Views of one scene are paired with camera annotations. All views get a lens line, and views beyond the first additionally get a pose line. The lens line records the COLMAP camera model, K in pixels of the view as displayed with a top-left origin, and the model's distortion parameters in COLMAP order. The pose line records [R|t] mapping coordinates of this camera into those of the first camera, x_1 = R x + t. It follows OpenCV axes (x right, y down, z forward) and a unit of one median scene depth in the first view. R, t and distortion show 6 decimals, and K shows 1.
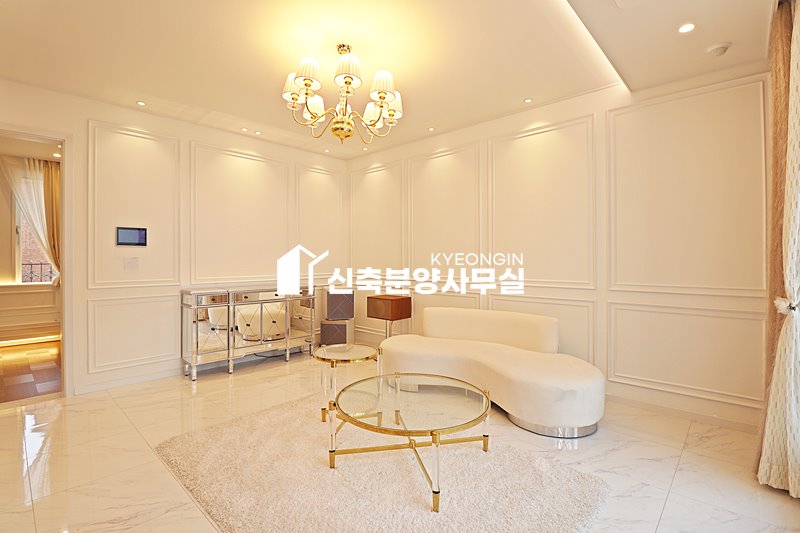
lens RADIAL K [[371.3, 0, 402.5], [0, 371.3, 266.3], [0, 0, 1]] dist [-0.007643, -0.006259]
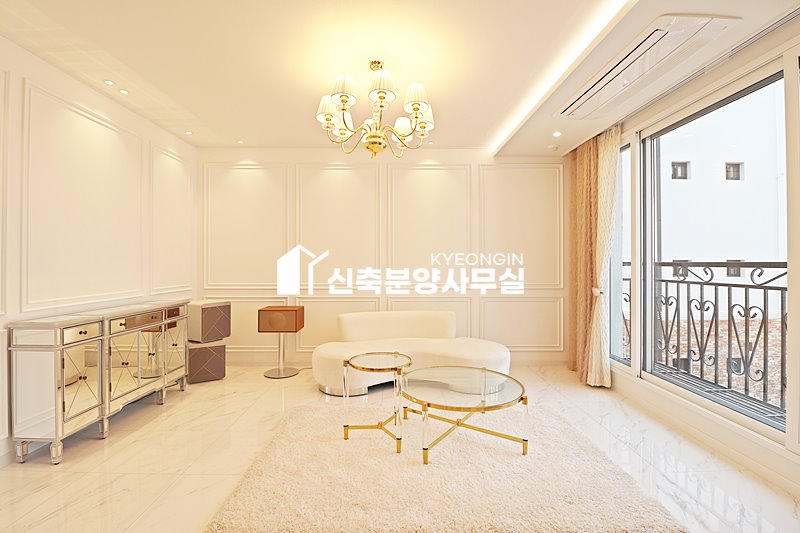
lens RADIAL K [[371.3, 0, 386.4], [0, 371.3, 266.9], [0, 0, 1]] dist [-0.007643, -0.006259]
pose [[0.729396, -0.006933, 0.684057, -0.546607], [0.012138, 0.999922, -0.002808, -0.016731], [-0.683984, 0.010352, 0.729423, 0.154375]]
